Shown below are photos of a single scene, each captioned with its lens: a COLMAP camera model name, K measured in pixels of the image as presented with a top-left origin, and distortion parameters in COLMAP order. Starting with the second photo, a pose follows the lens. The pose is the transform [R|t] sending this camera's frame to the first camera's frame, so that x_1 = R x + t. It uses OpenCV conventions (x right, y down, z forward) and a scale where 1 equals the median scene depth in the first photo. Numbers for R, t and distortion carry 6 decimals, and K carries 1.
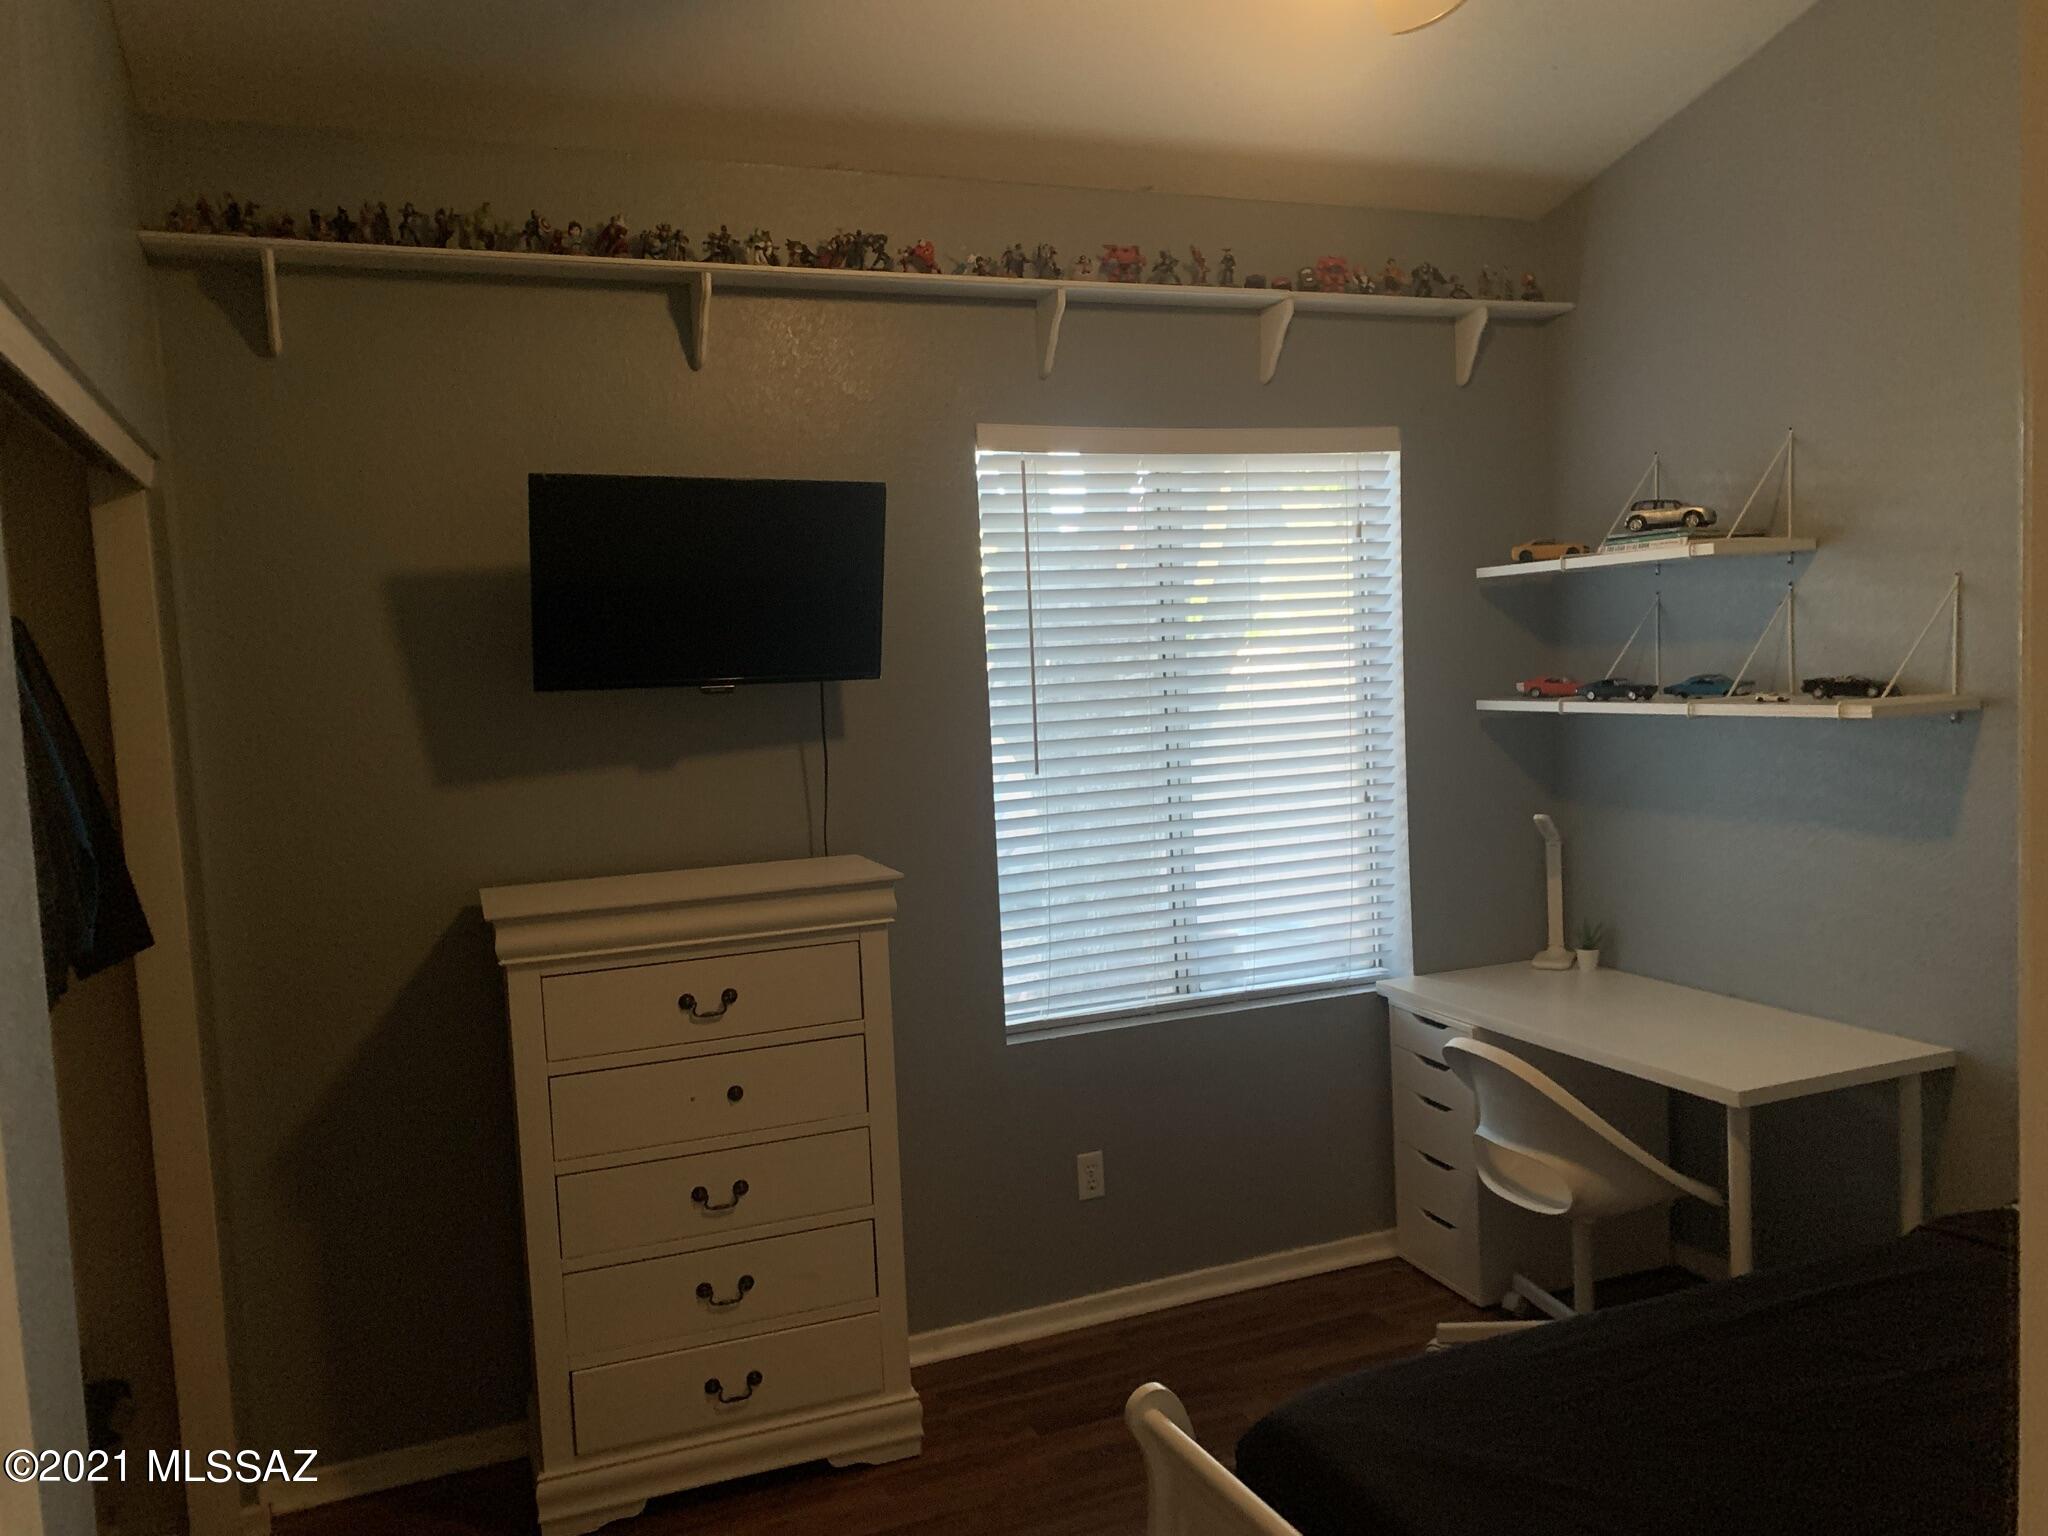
lens RADIAL K [[1553.0, 0, 1023.3], [0, 1553.0, 767.5], [0, 0, 1]] dist [0.041229, -0.067416]
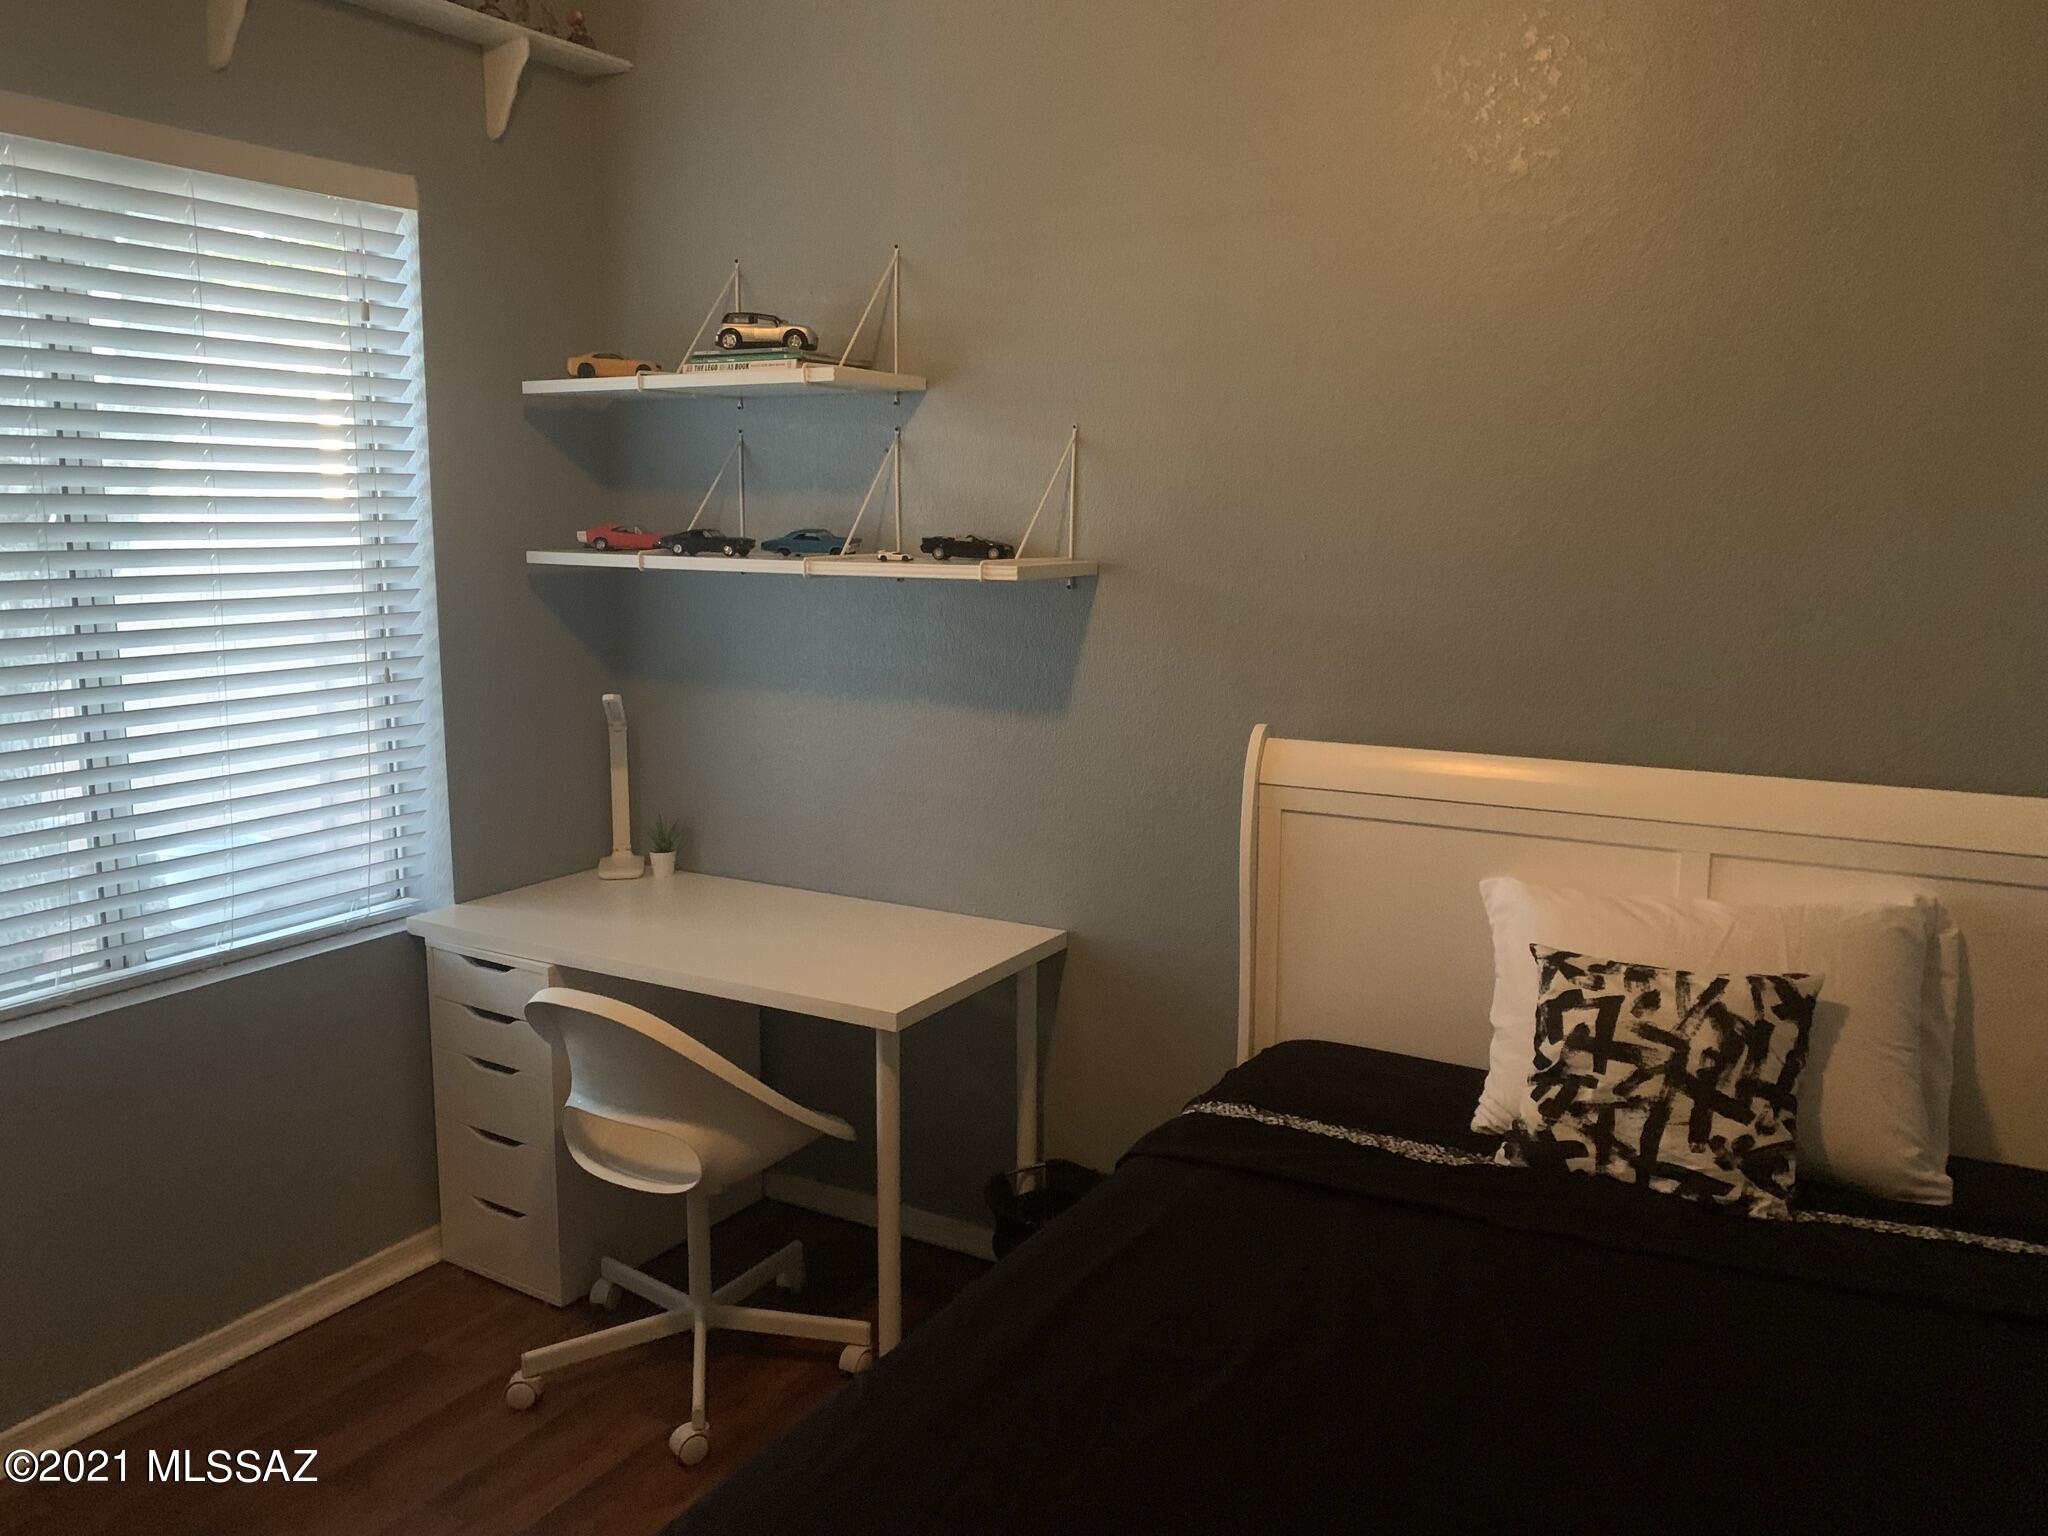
lens RADIAL K [[1553.0, 0, 1040.7], [0, 1553.0, 760.9], [0, 0, 1]] dist [0.041229, -0.067416]
pose [[0.781676, -0.046932, 0.621916, -0.002298], [0.000039, 0.997168, 0.075200, 0.003786], [-0.623684, -0.058758, 0.779465, 0.230597]]
